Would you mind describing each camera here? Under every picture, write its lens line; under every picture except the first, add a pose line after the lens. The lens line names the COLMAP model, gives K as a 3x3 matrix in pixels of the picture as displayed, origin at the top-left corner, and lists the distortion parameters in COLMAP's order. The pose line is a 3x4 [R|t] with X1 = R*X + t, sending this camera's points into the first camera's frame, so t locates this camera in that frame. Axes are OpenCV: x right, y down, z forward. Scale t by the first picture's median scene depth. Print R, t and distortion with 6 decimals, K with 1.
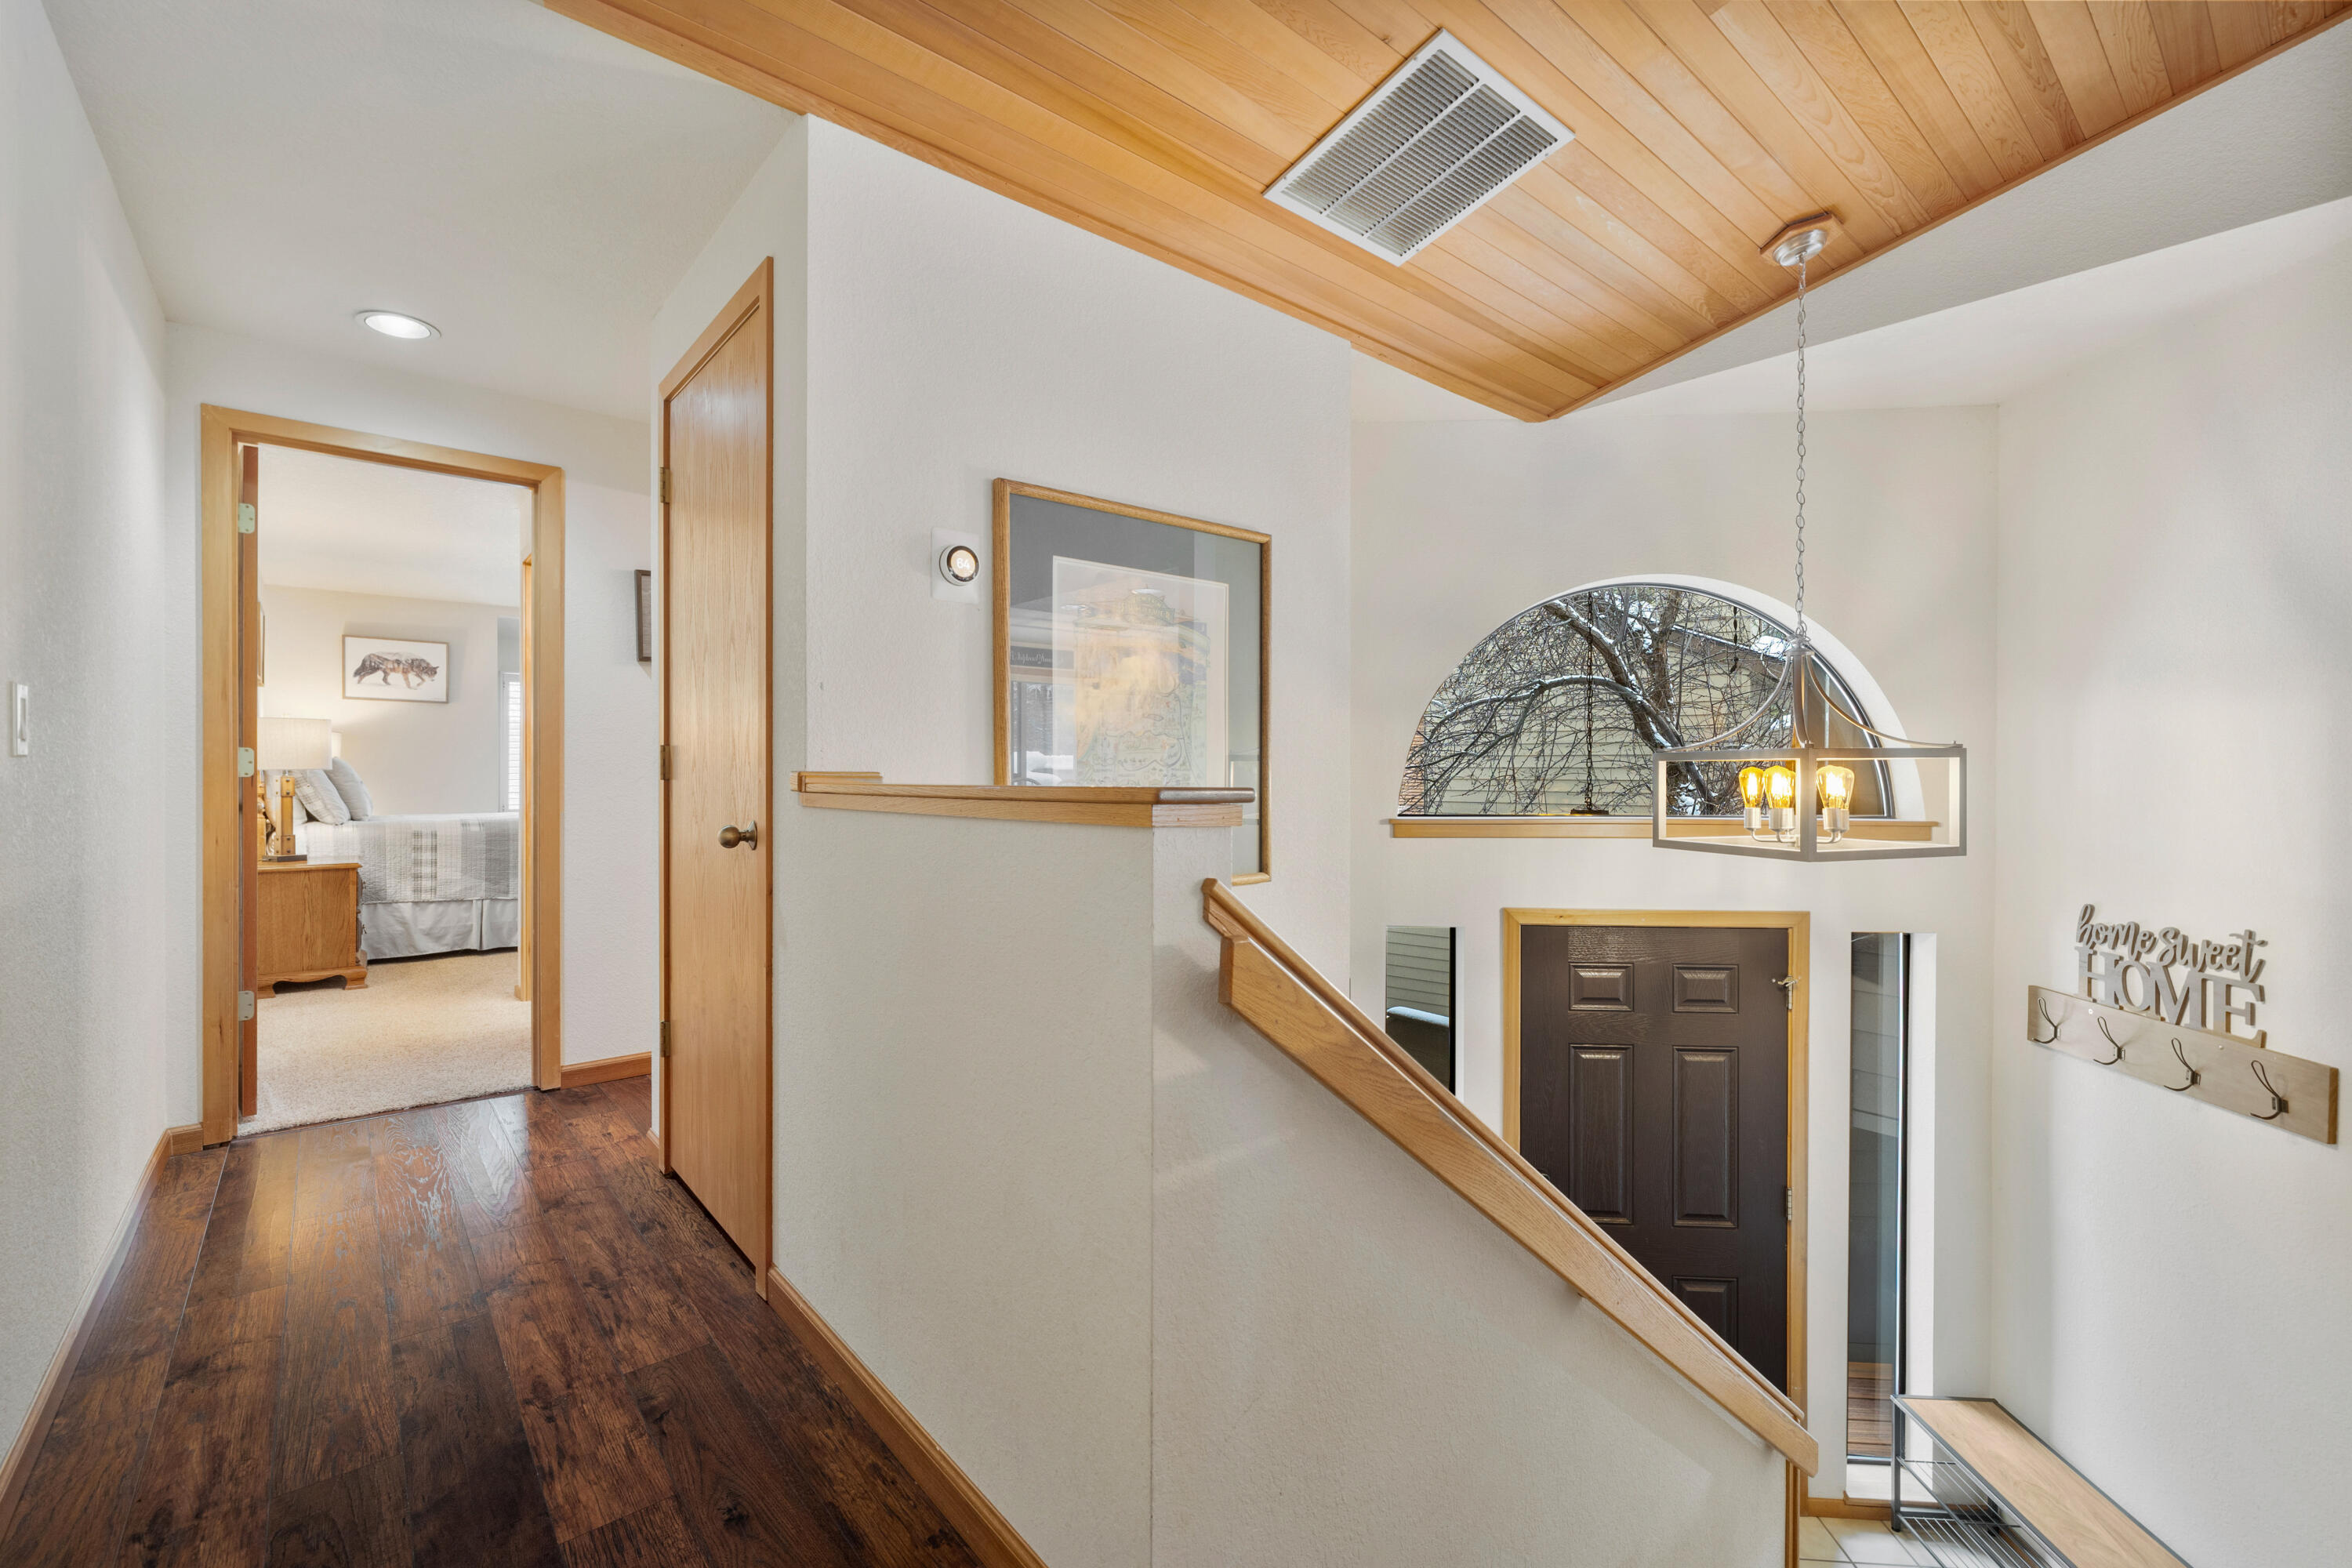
lens RADIAL K [[1002.1, 0, 1180.1], [0, 1002.1, 773.7], [0, 0, 1]] dist [-0.002341, -0.000295]
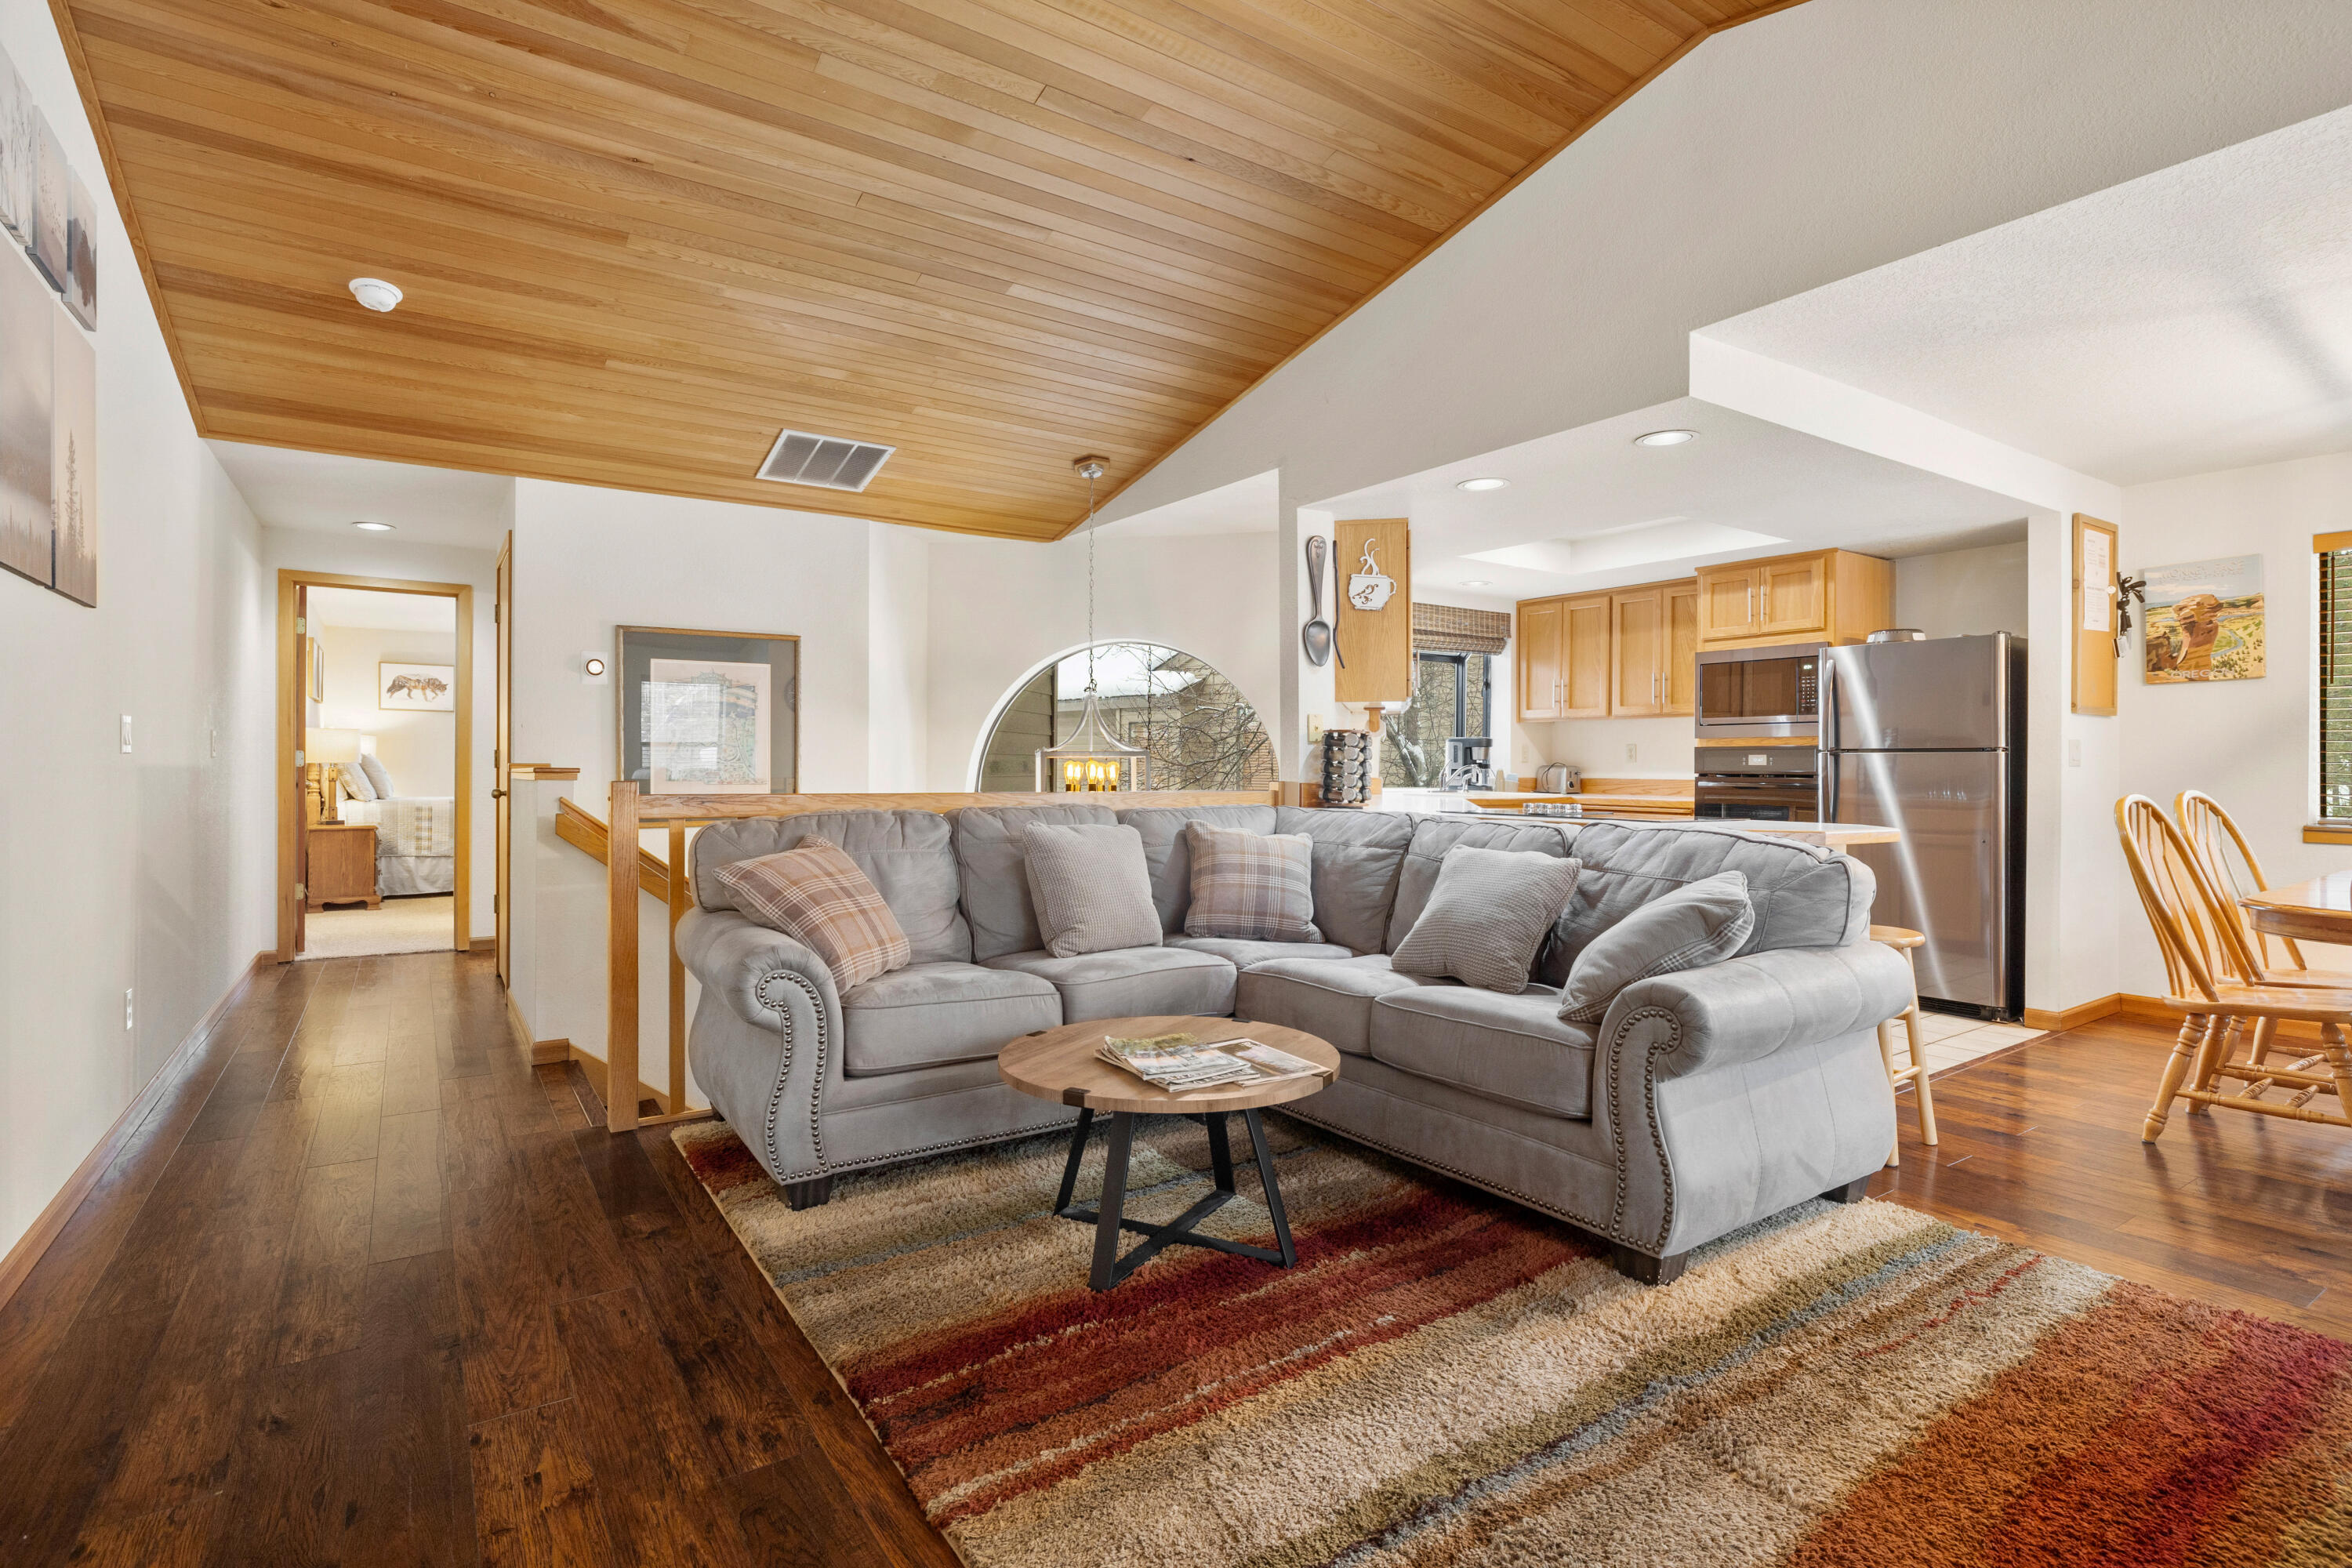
lens RADIAL K [[1135.5, 0, 1170.4], [0, 1135.5, 766.0], [0, 0, 1]] dist [-0.001523, -0.000294]
pose [[0.993598, 0.001788, -0.112955, 0.480075], [-0.002161, 0.999993, -0.003172, 0.002973], [0.112949, 0.003396, 0.993595, -0.480036]]
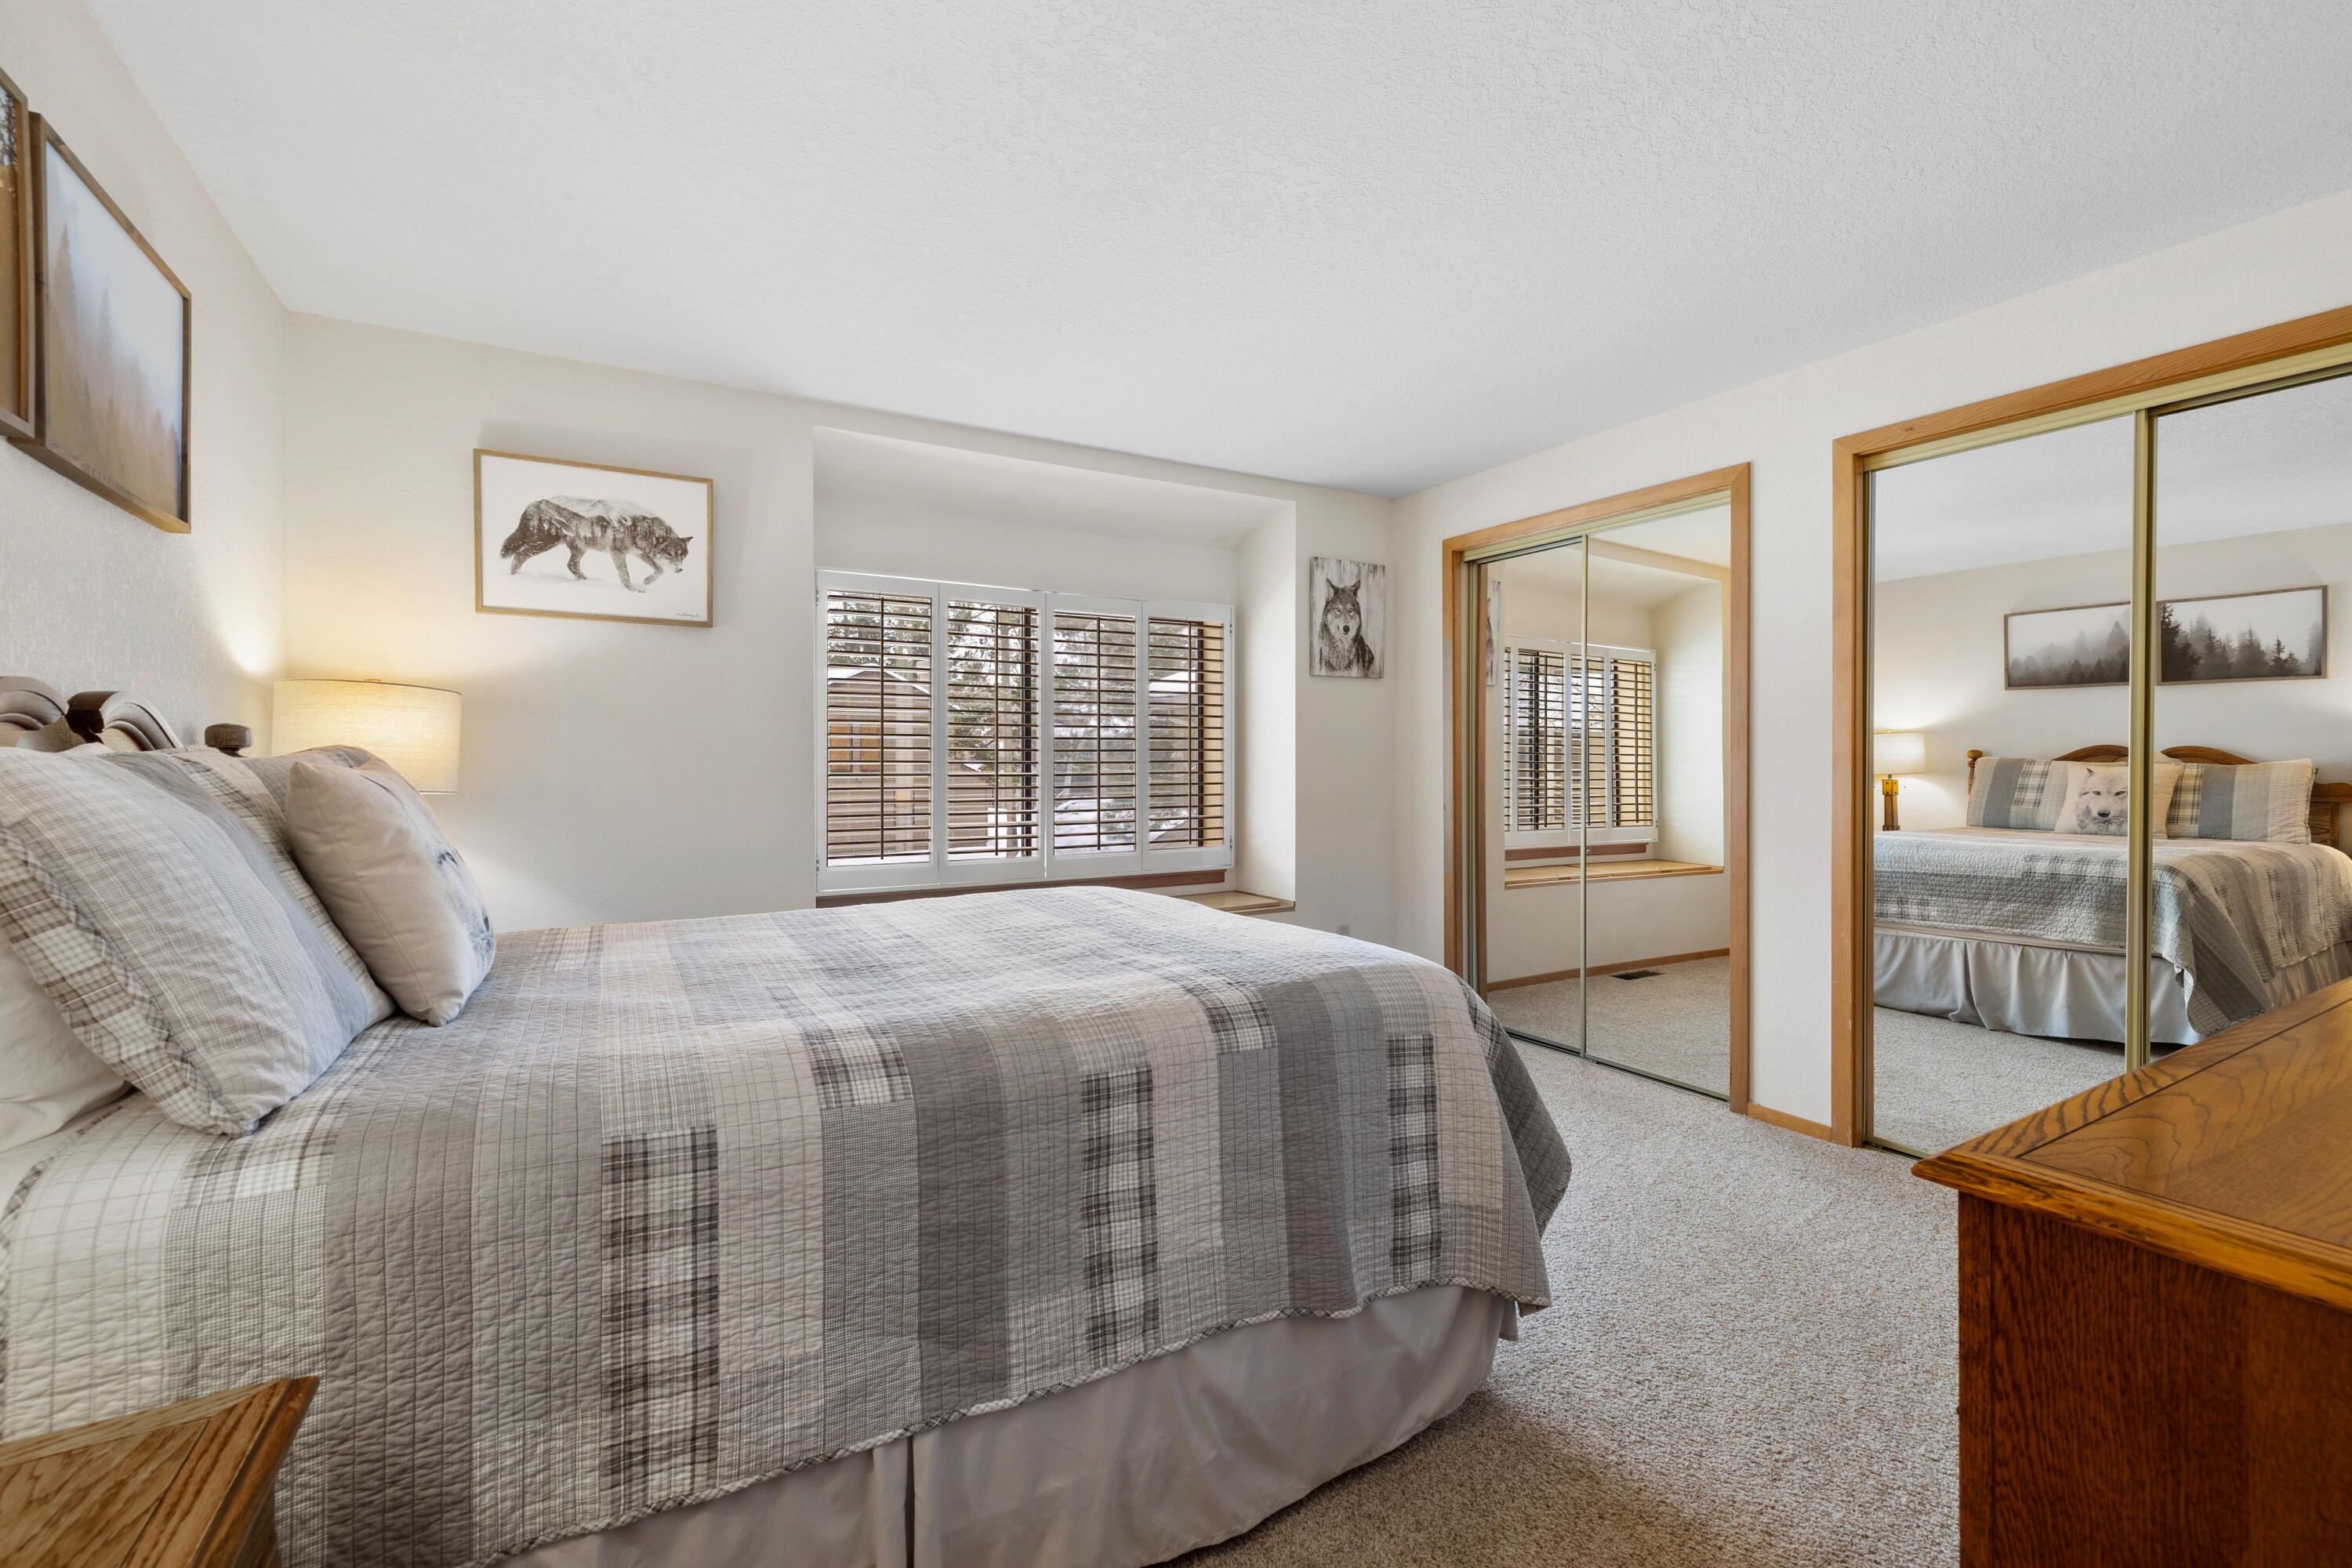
lens RADIAL K [[1002.1, 0, 1185.0], [0, 1002.1, 774.0], [0, 0, 1]] dist [-0.002341, -0.000295]
pose [[0.986075, -0.001334, -0.166294, -0.630034], [0.002285, 0.999982, 0.005532, -0.014398], [0.166284, -0.005835, 0.986061, 0.836220]]
